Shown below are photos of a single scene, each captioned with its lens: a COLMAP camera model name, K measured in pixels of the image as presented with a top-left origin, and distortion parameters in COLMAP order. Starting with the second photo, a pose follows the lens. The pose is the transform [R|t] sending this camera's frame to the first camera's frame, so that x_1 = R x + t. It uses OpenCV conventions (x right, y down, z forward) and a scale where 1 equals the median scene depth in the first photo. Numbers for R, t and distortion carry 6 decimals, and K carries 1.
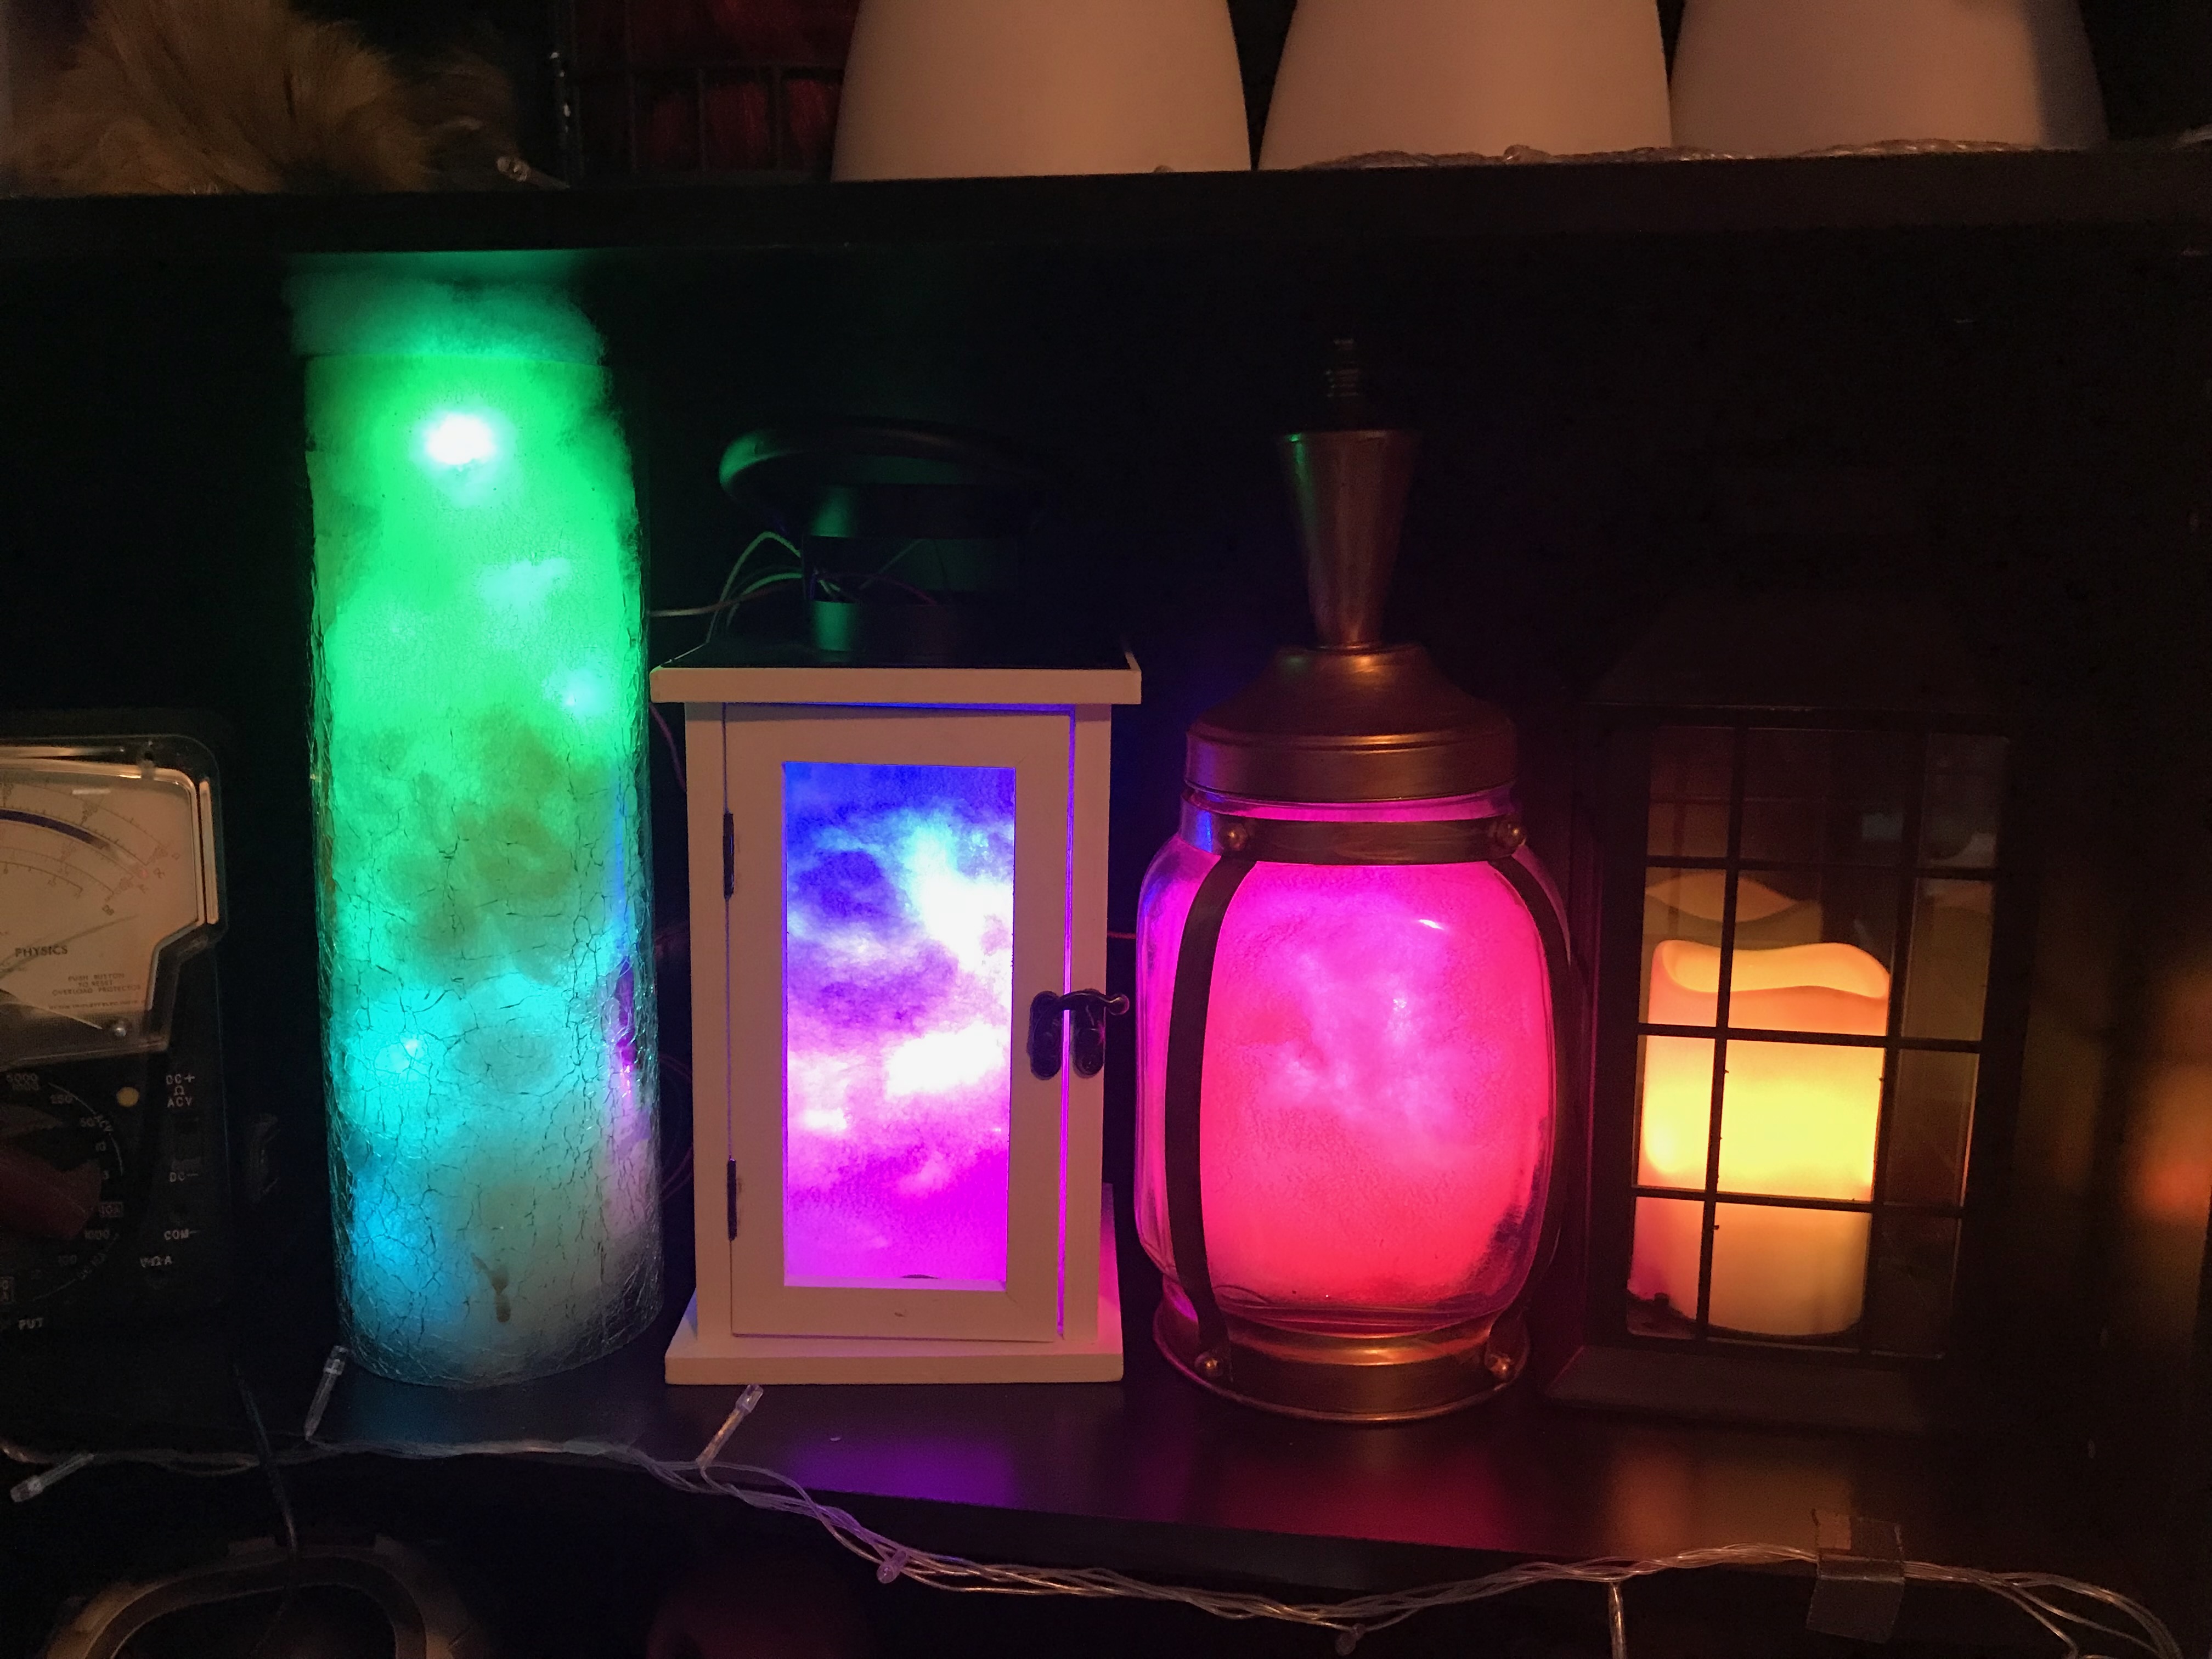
lens RADIAL K [[1801.3, 0, 1106.9], [0, 1801.3, 829.8], [0, 0, 1]] dist [0.008178, -0.011111]
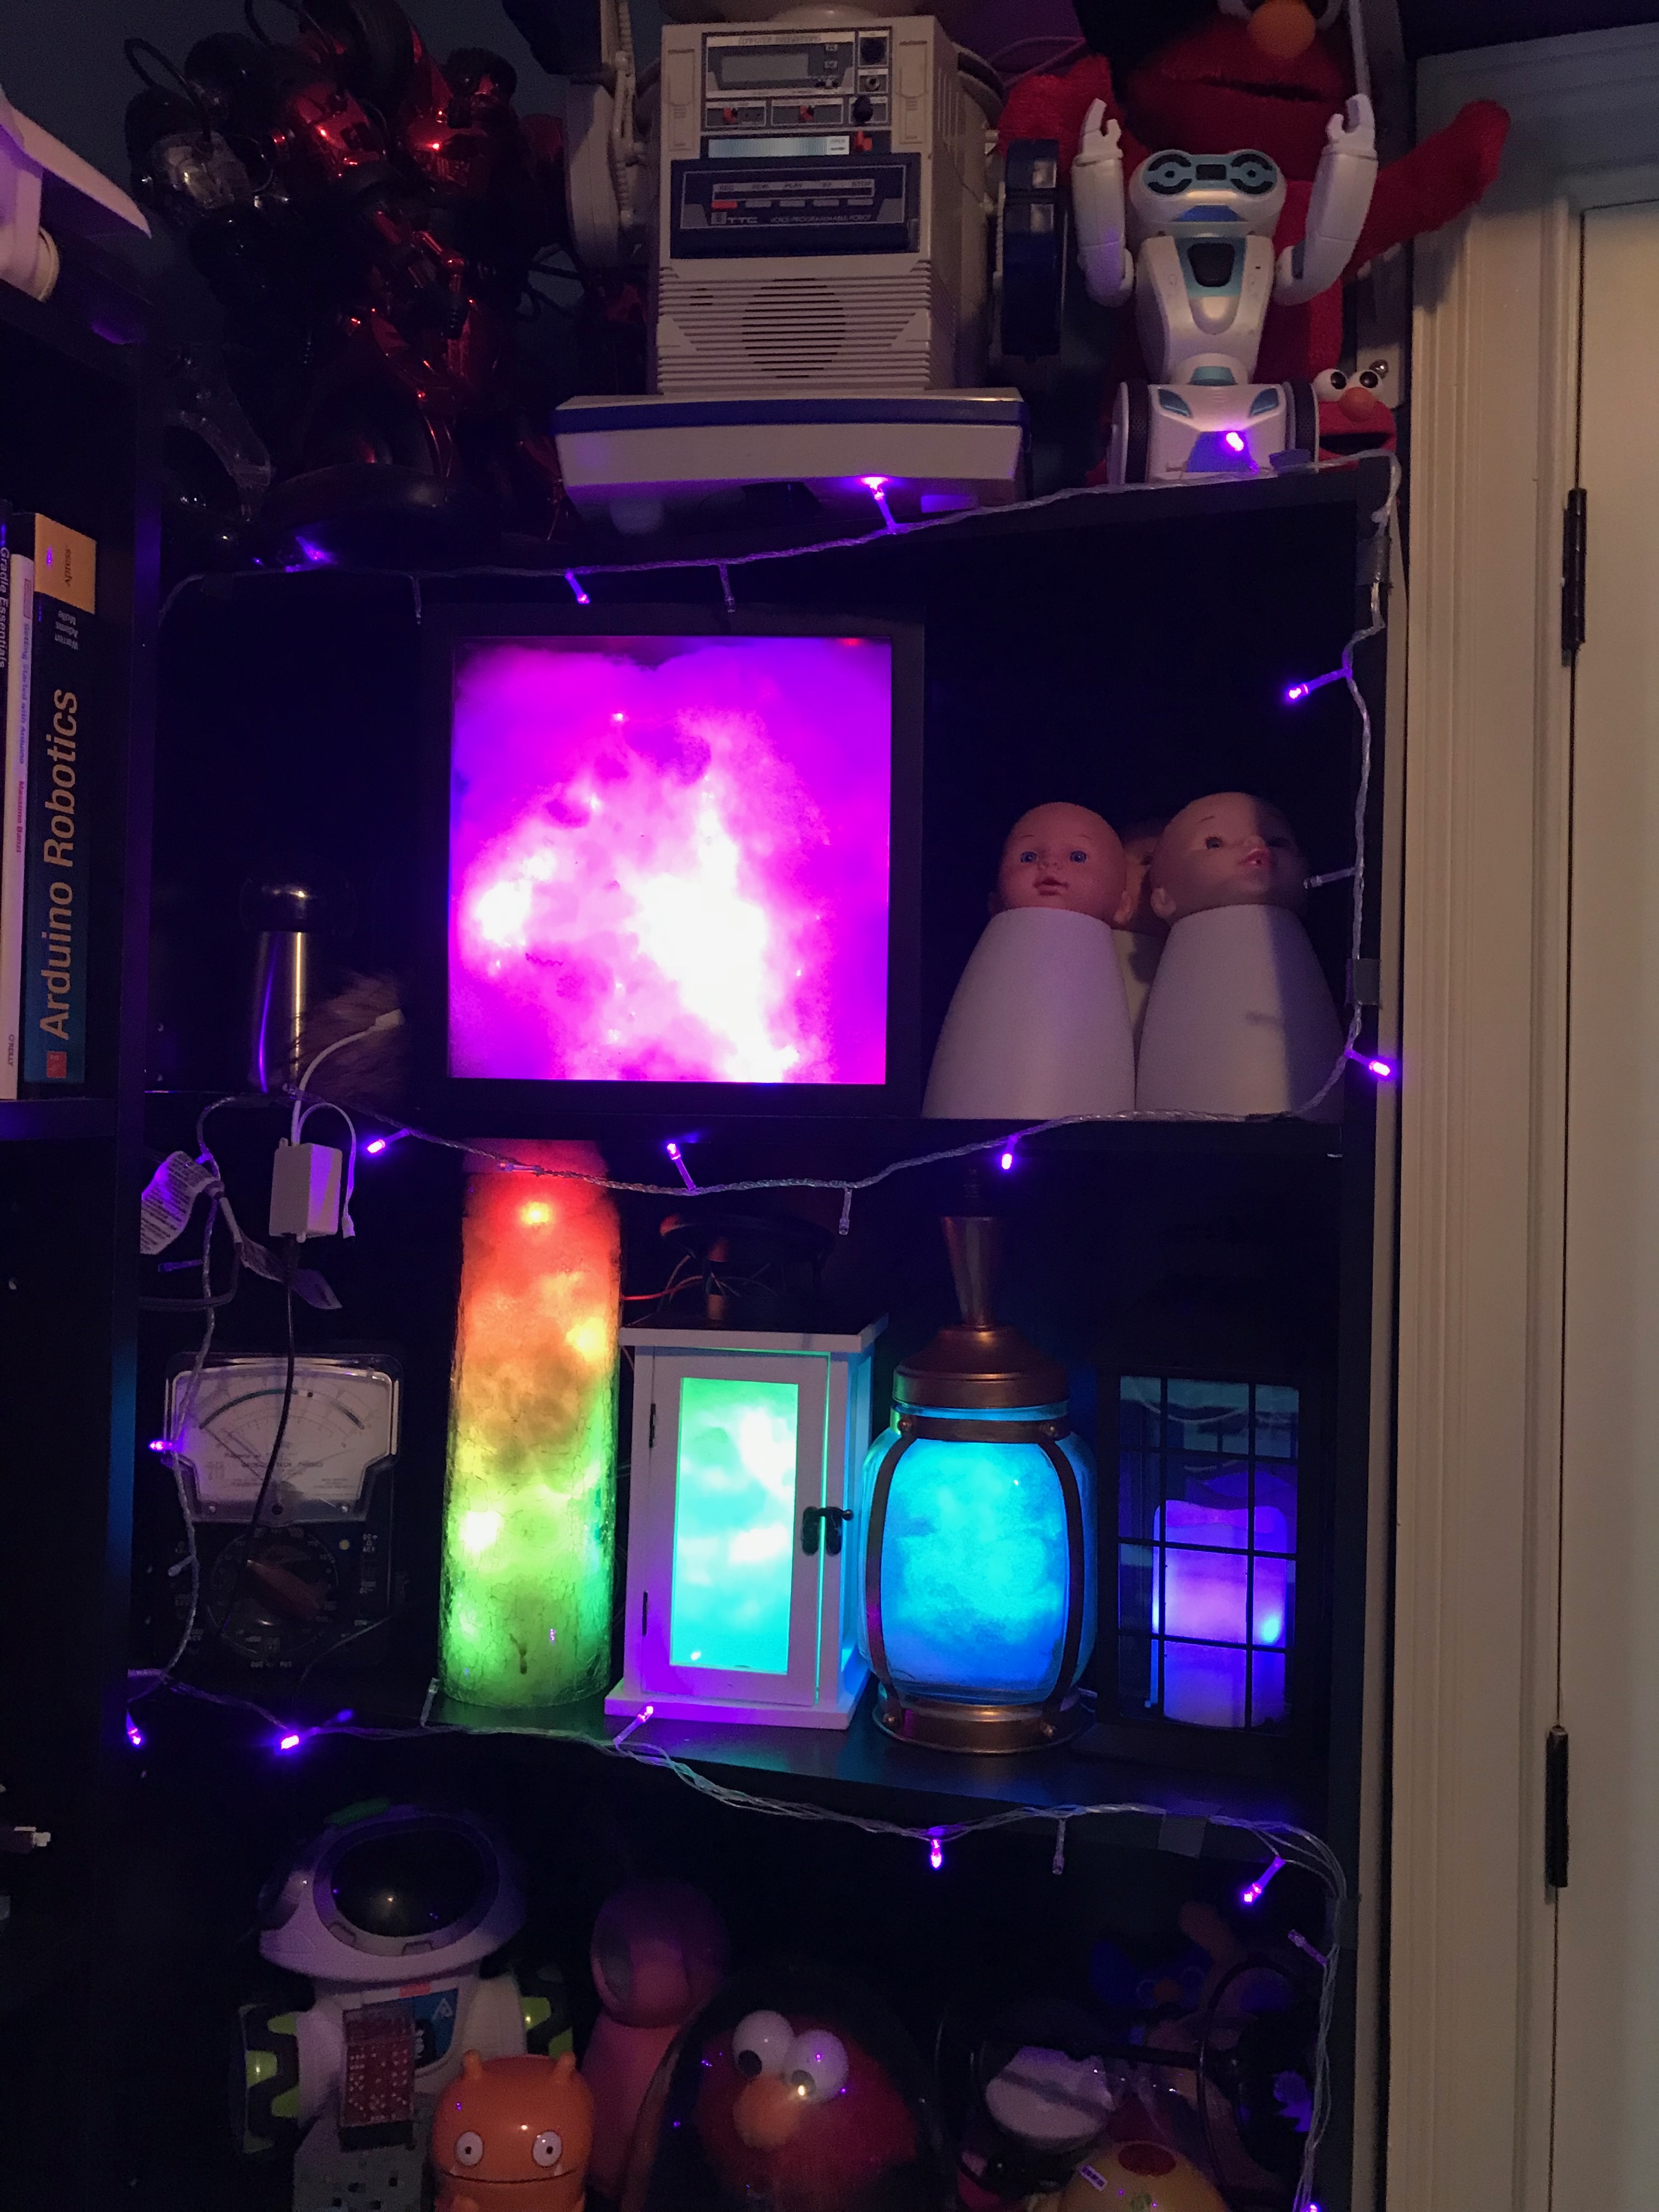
lens RADIAL K [[1801.3, 0, 830.3], [0, 1801.3, 1104.9], [0, 0, 1]] dist [0.008178, -0.011111]
pose [[0.984700, 0.007483, -0.174096, 0.307660], [-0.042674, 0.979012, -0.199285, 0.053351], [0.168951, 0.203666, 0.964353, -0.891602]]
